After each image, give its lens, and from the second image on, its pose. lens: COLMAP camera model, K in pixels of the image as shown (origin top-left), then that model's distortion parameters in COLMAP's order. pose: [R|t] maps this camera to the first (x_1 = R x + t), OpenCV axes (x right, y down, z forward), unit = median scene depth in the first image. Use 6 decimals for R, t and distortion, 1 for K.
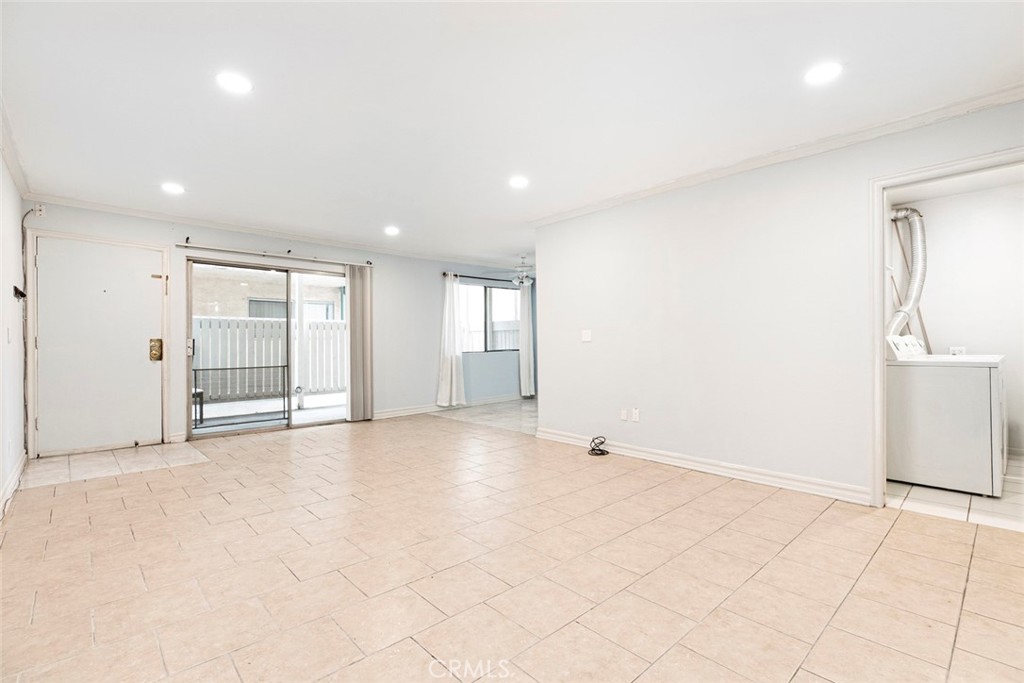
lens RADIAL K [[470.5, 0, 511.0], [0, 470.5, 341.6], [0, 0, 1]] dist [0.005161, -0.000276]
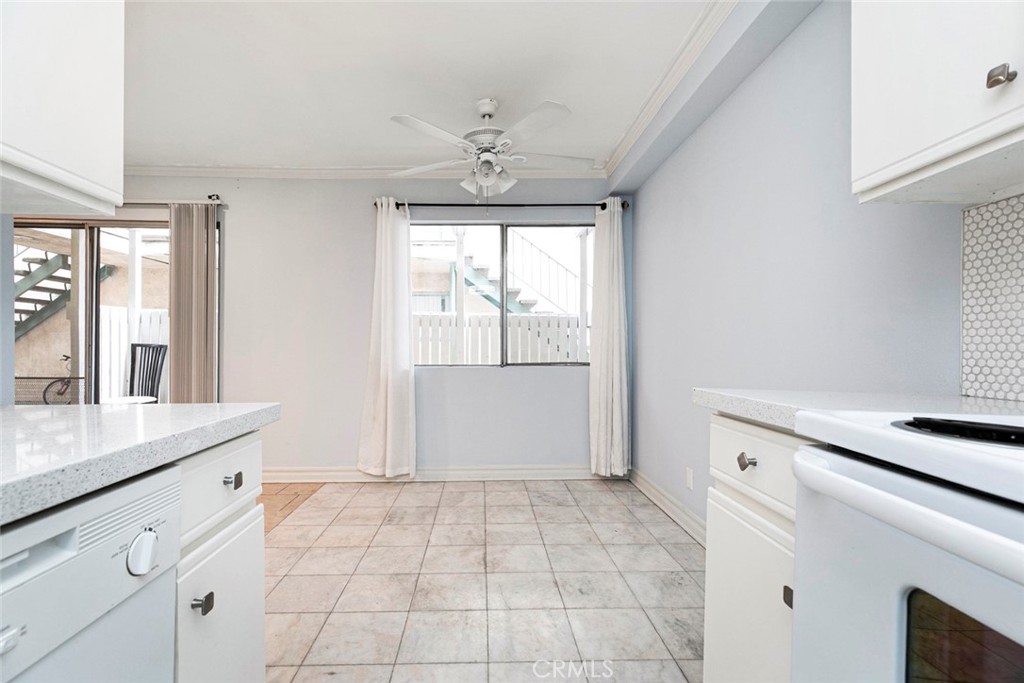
lens RADIAL K [[470.5, 0, 508.0], [0, 470.5, 339.9], [0, 0, 1]] dist [0.005161, -0.000276]
pose [[0.746794, 0.008863, -0.664996, 0.262731], [-0.012646, 0.999920, -0.000874, -0.003699], [0.664935, 0.009062, 0.746846, 0.662548]]
